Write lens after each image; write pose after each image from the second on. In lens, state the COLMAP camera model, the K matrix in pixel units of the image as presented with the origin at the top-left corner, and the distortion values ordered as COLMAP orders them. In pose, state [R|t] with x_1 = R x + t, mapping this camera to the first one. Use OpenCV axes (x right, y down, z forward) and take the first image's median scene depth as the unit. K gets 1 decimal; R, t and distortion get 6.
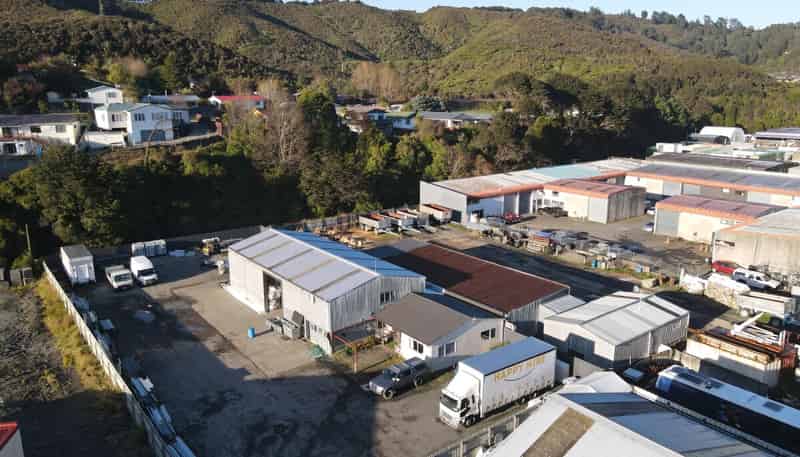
lens RADIAL K [[587.0, 0, 403.4], [0, 587.0, 231.3], [0, 0, 1]] dist [0.000874, 0.027406]
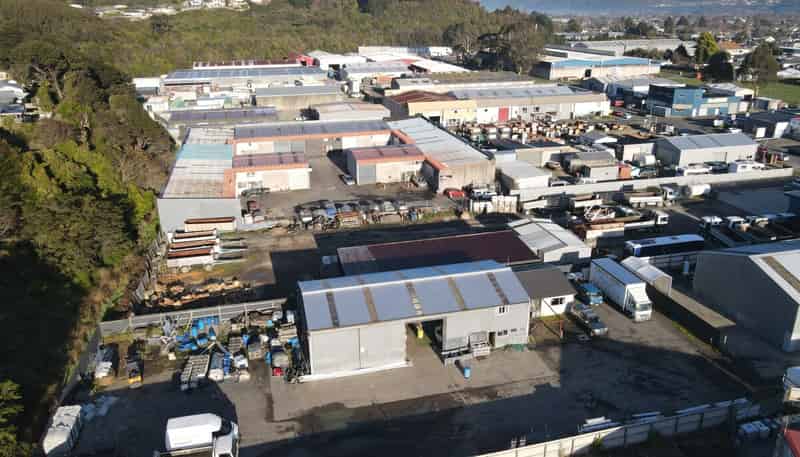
lens RADIAL K [[587.0, 0, 402.9], [0, 587.0, 228.7], [0, 0, 1]] dist [0.000874, 0.027406]
pose [[0.392777, -0.322070, 0.861393, -0.998003], [0.224625, 0.941897, 0.249746, -0.309297], [-0.891779, 0.095396, 0.442300, 0.566611]]
